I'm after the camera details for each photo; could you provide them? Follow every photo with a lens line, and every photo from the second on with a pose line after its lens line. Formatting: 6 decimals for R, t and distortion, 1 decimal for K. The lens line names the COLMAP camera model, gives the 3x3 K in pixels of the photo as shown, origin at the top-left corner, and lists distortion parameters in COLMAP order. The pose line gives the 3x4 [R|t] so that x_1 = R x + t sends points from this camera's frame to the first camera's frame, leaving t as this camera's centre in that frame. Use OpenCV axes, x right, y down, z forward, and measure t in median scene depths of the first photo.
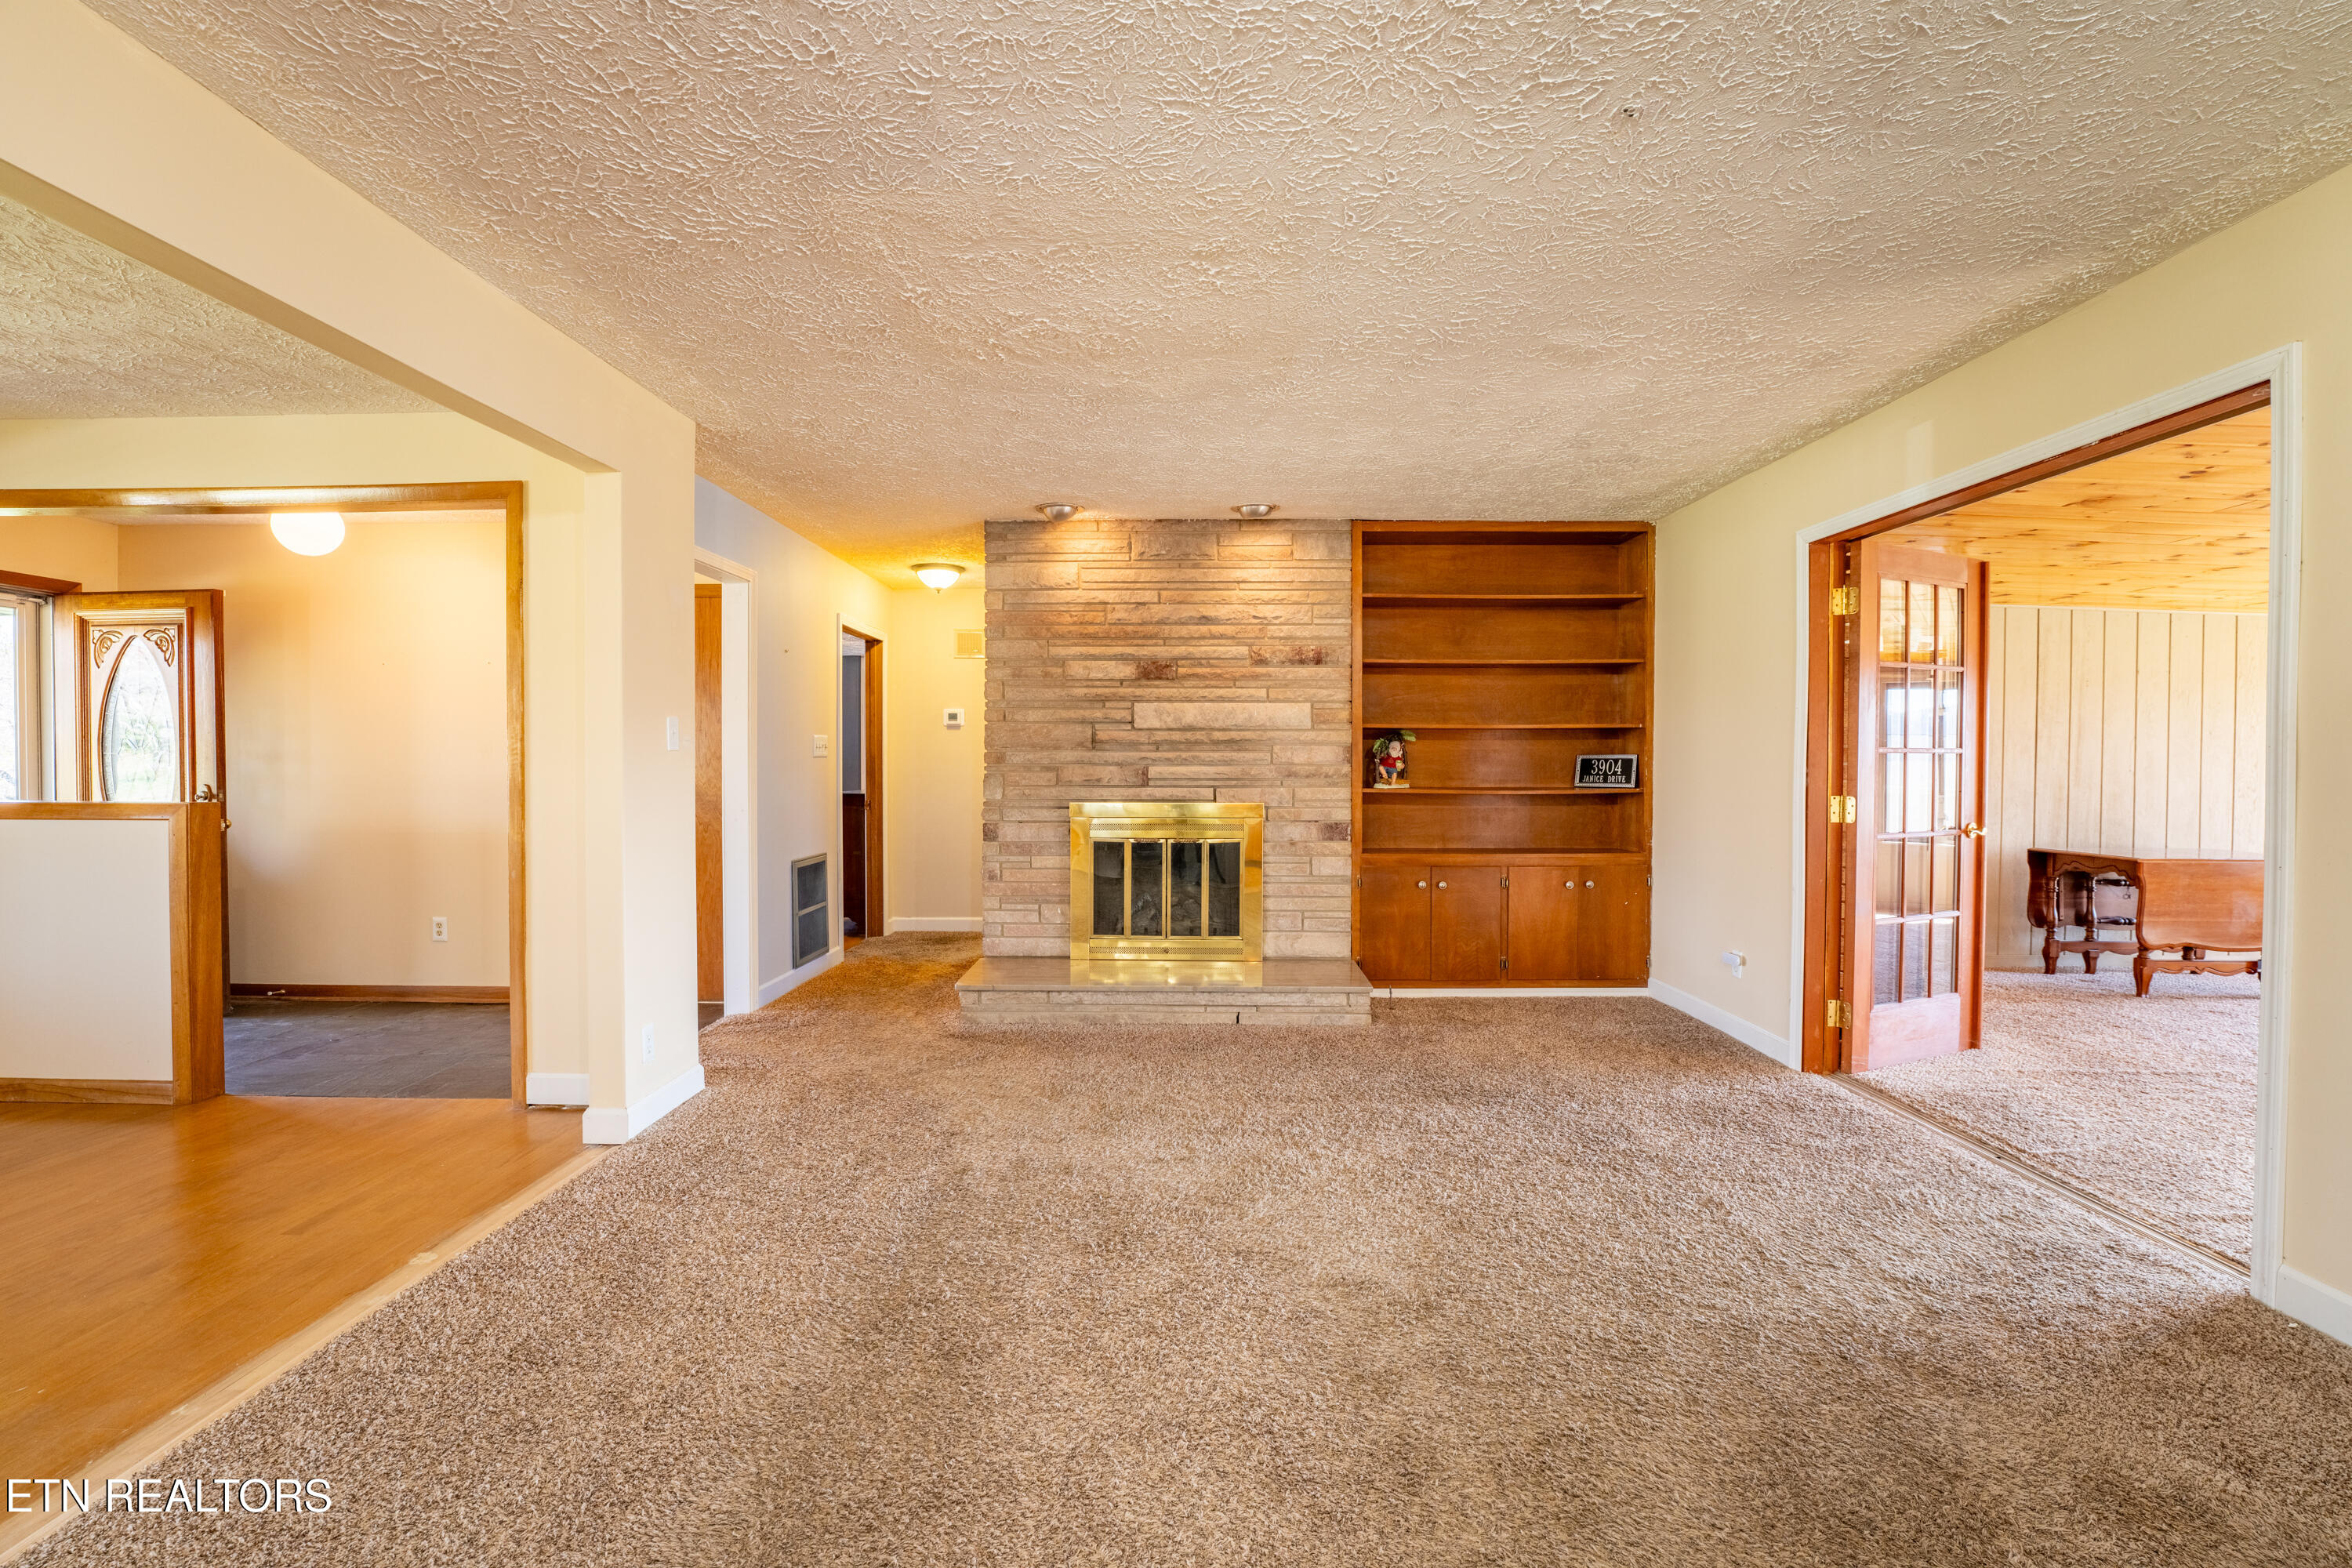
lens RADIAL K [[988.4, 0, 1174.4], [0, 988.4, 786.0], [0, 0, 1]] dist [-0.023319, 0.000824]
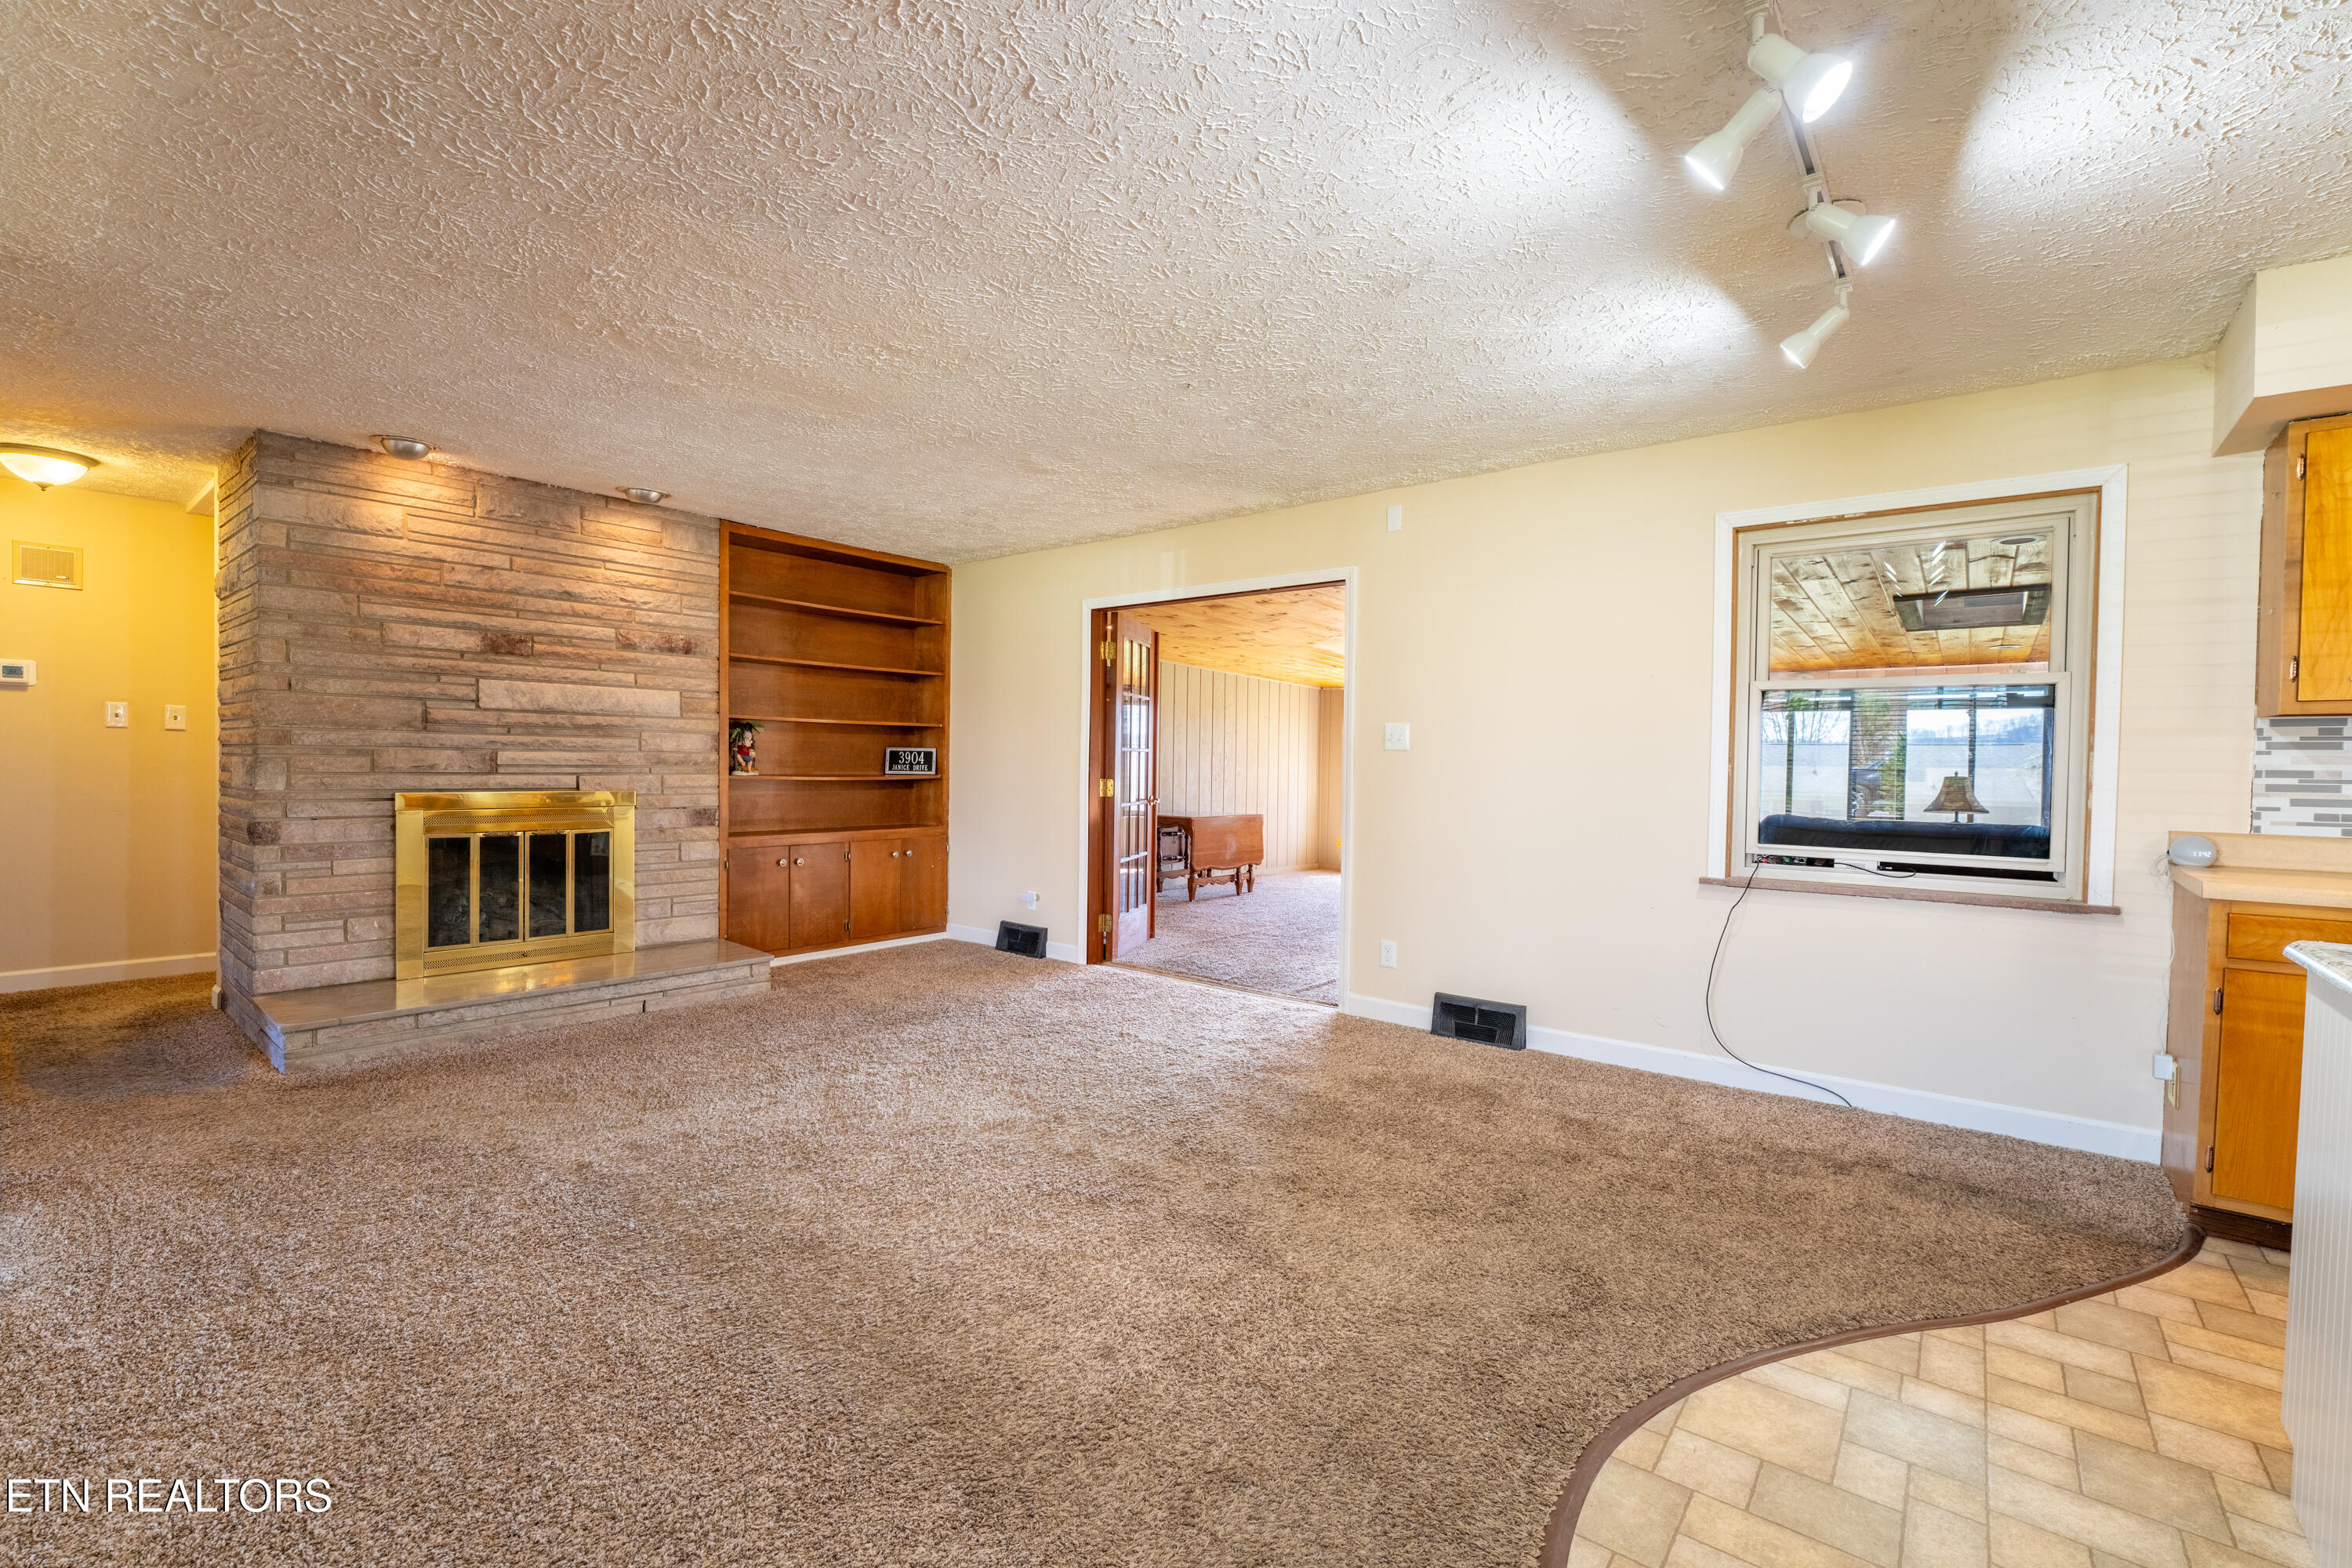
lens RADIAL K [[1006.7, 0, 1173.5], [0, 1006.7, 788.3], [0, 0, 1]] dist [-0.021222, 0.000145]
pose [[0.621033, -0.011775, 0.783696, -0.354350], [0.002394, 0.999911, 0.013126, 0.003208], [-0.783780, -0.006276, 0.621006, -0.038158]]
